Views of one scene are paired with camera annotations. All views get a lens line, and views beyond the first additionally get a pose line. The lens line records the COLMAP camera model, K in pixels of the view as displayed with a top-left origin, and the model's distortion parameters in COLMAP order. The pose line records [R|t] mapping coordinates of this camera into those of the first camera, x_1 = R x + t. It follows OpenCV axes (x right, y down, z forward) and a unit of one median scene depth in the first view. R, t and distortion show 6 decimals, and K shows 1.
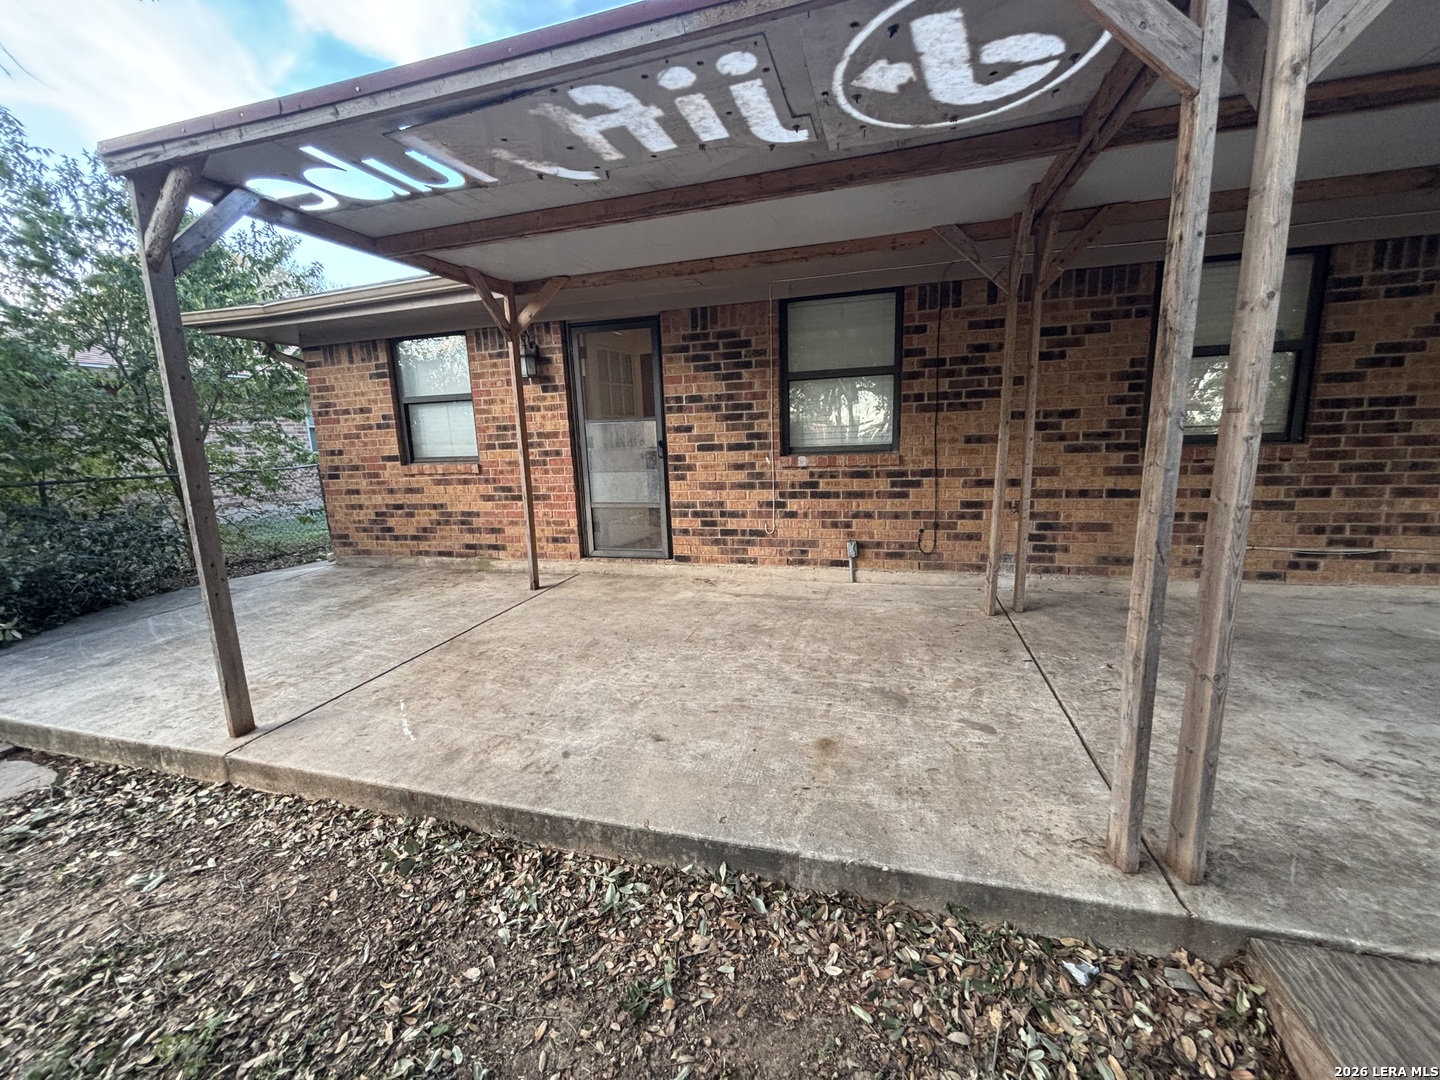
lens RADIAL K [[578.6, 0, 717.3], [0, 578.6, 538.0], [0, 0, 1]] dist [-0.001735, 0.000384]
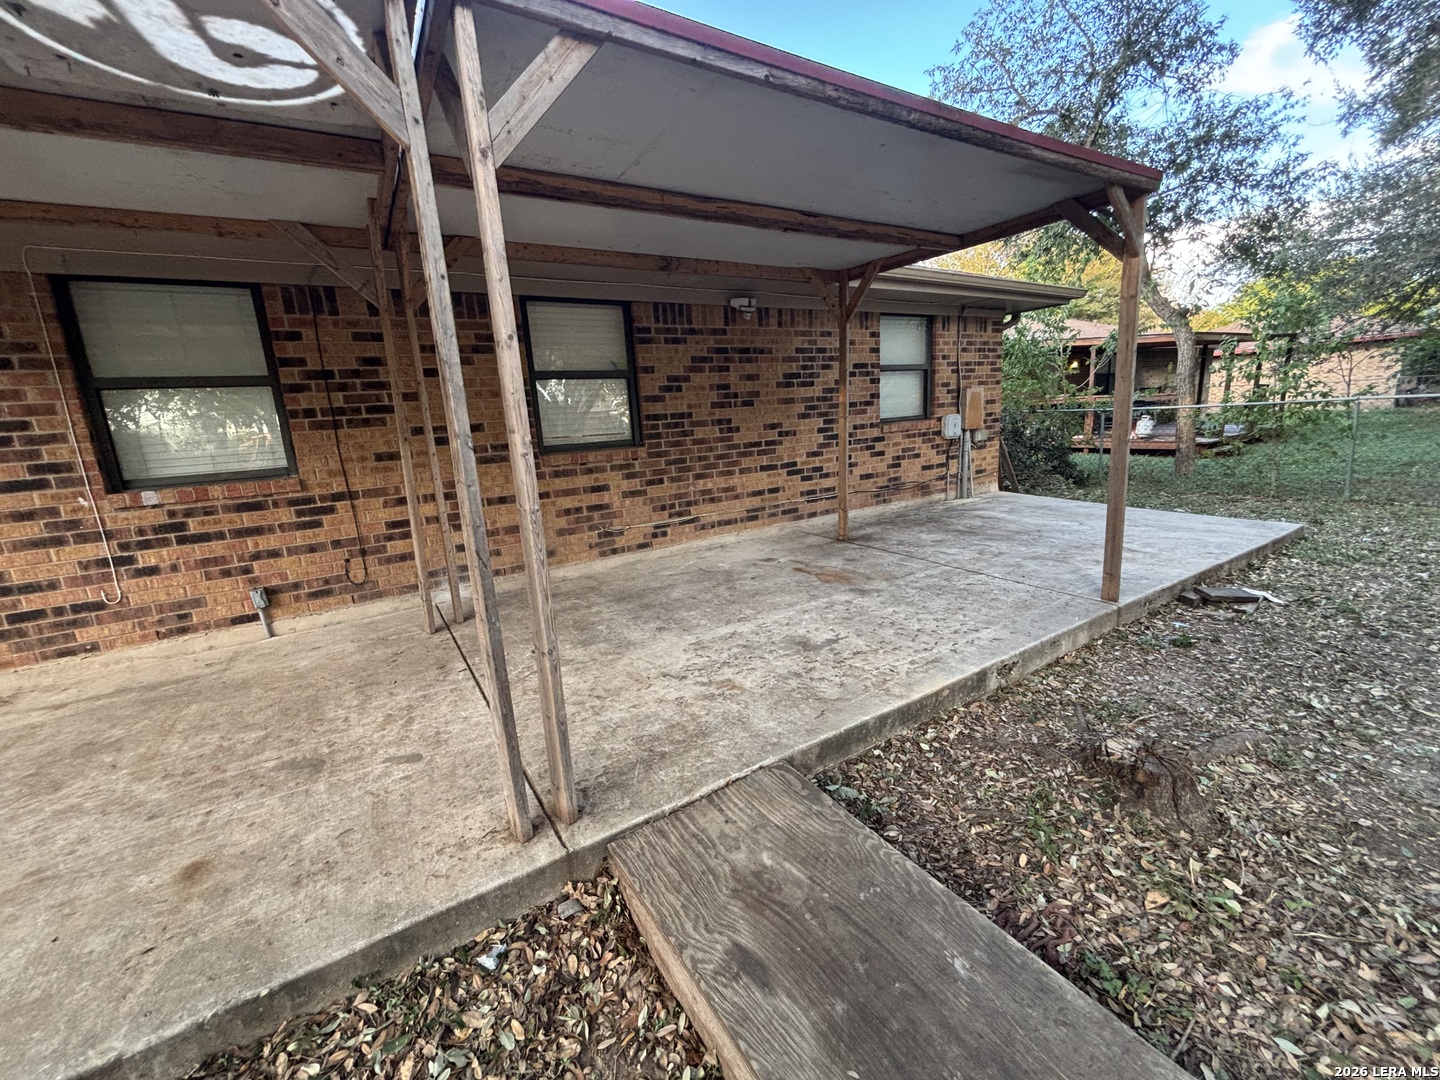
lens RADIAL K [[578.6, 0, 717.3], [0, 578.6, 538.0], [0, 0, 1]] dist [-0.001735, 0.000384]
pose [[0.663827, -0.159116, 0.730764, 0.101093], [0.172007, 0.983394, 0.057871, -0.000207], [-0.727838, 0.087280, 0.680172, -0.037904]]
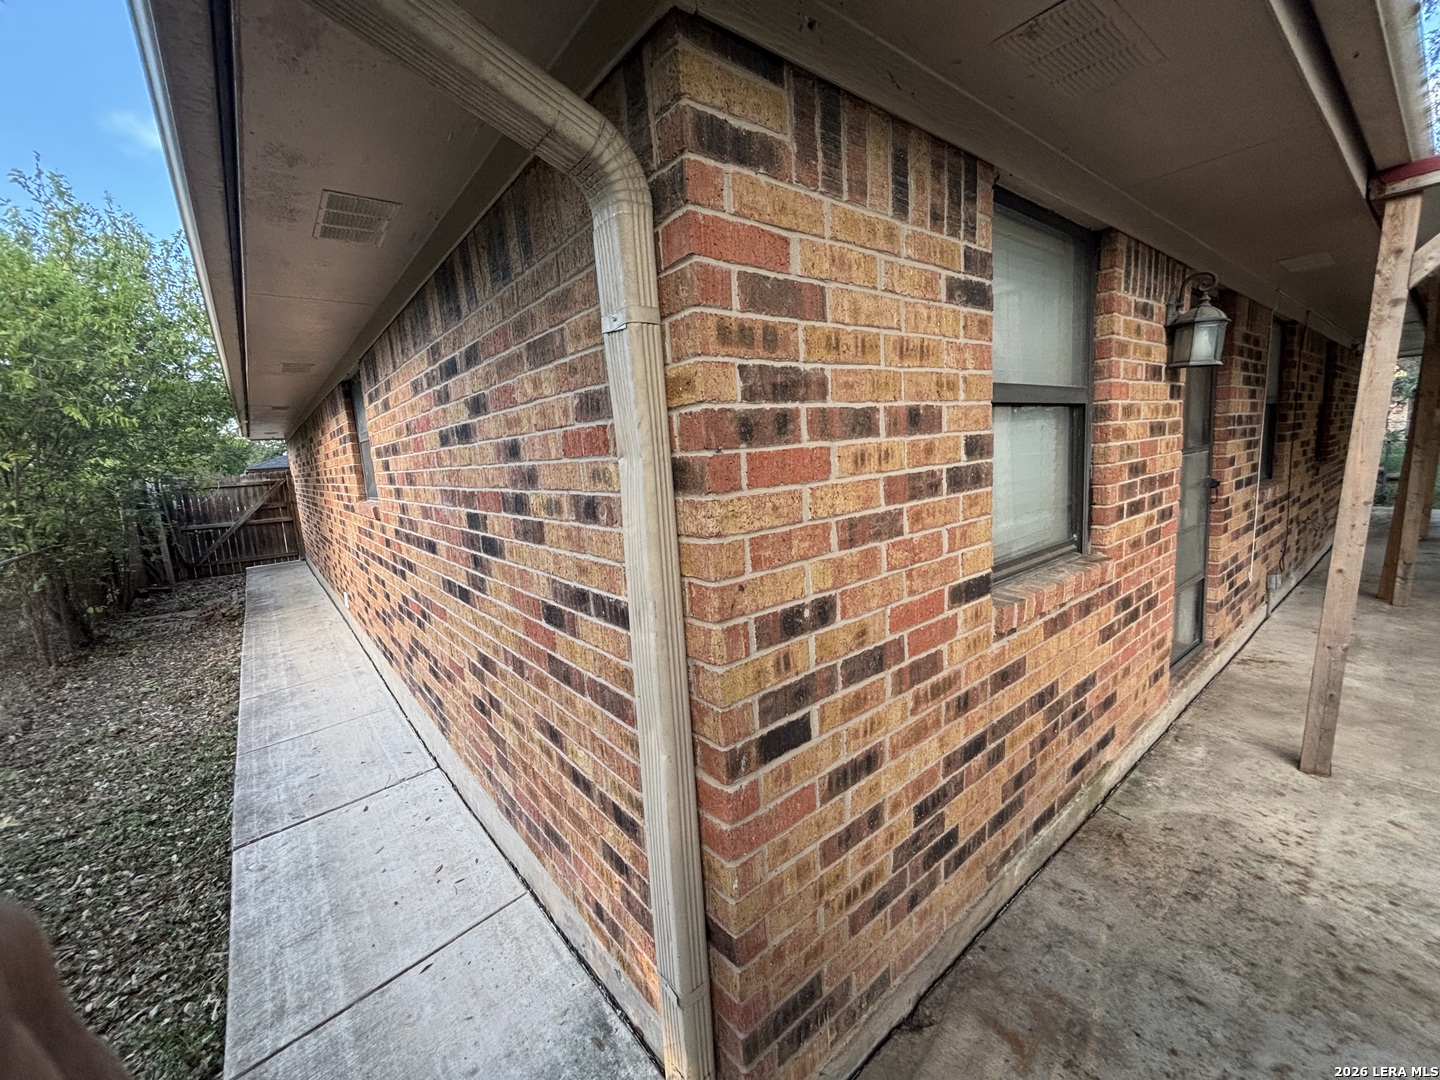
lens RADIAL K [[585.8, 0, 716.9], [0, 585.8, 536.5], [0, 0, 1]] dist [0.005938, -0.000593]
pose [[0.579025, -0.115026, 0.807155, -1.319511], [0.185553, 0.982610, 0.006921, -0.286813], [-0.793914, 0.145762, 0.590300, 1.408274]]
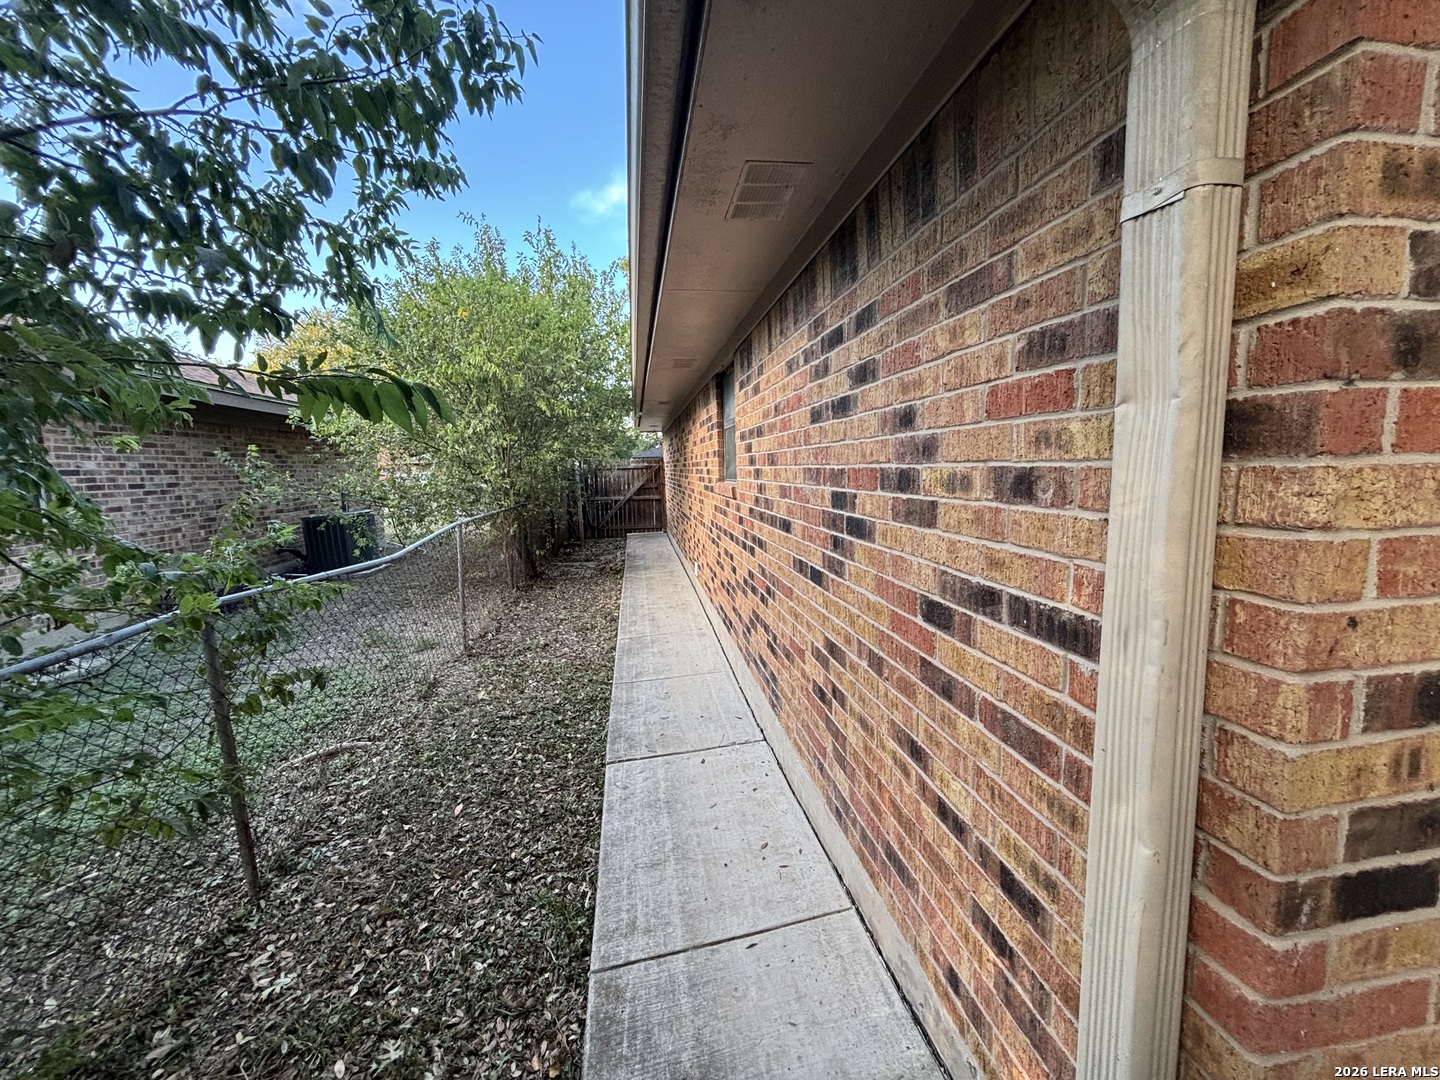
lens RADIAL K [[574.6, 0, 720.0], [0, 574.6, 540.0], [0, 0, 1]] dist [0.021601, -0.008980]
pose [[0.906105, -0.036471, 0.421479, -1.318366], [0.064937, 0.996461, -0.053379, -0.284183], [-0.418040, 0.075737, 0.905266, 1.493297]]
